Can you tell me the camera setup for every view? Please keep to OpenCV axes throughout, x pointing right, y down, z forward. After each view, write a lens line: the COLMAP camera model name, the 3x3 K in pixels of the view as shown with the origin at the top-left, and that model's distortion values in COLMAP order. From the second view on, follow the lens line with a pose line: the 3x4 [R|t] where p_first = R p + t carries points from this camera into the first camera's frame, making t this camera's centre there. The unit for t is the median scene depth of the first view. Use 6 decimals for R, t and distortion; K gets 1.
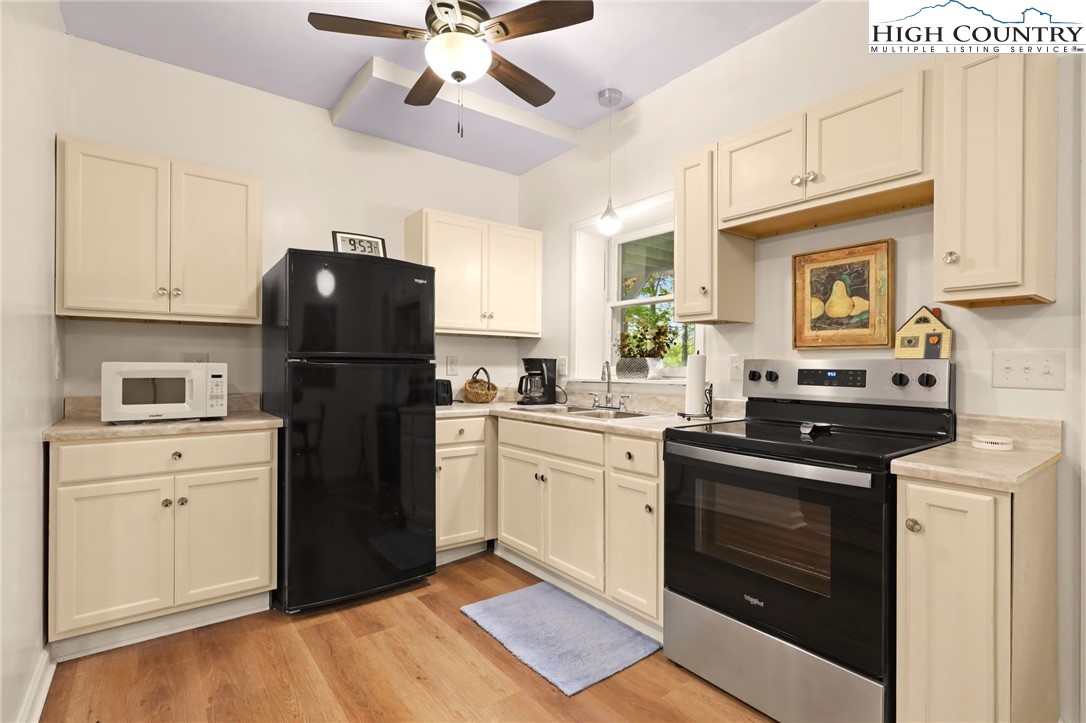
lens RADIAL K [[516.3, 0, 542.1], [0, 516.3, 363.6], [0, 0, 1]] dist [0.003588, 0.000657]
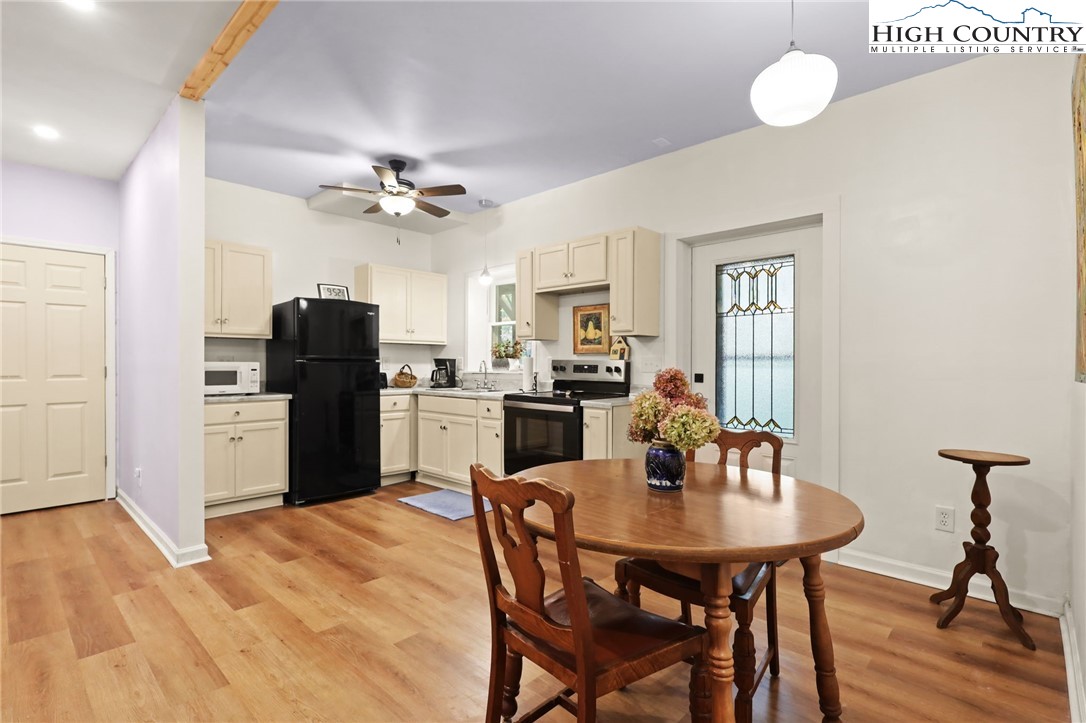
lens RADIAL K [[516.3, 0, 542.1], [0, 516.3, 362.3], [0, 0, 1]] dist [0.003588, 0.000657]
pose [[0.987654, -0.002403, 0.156630, 0.057908], [0.001967, 0.999994, 0.002936, -0.004429], [-0.156636, -0.002592, 0.987653, -0.838595]]
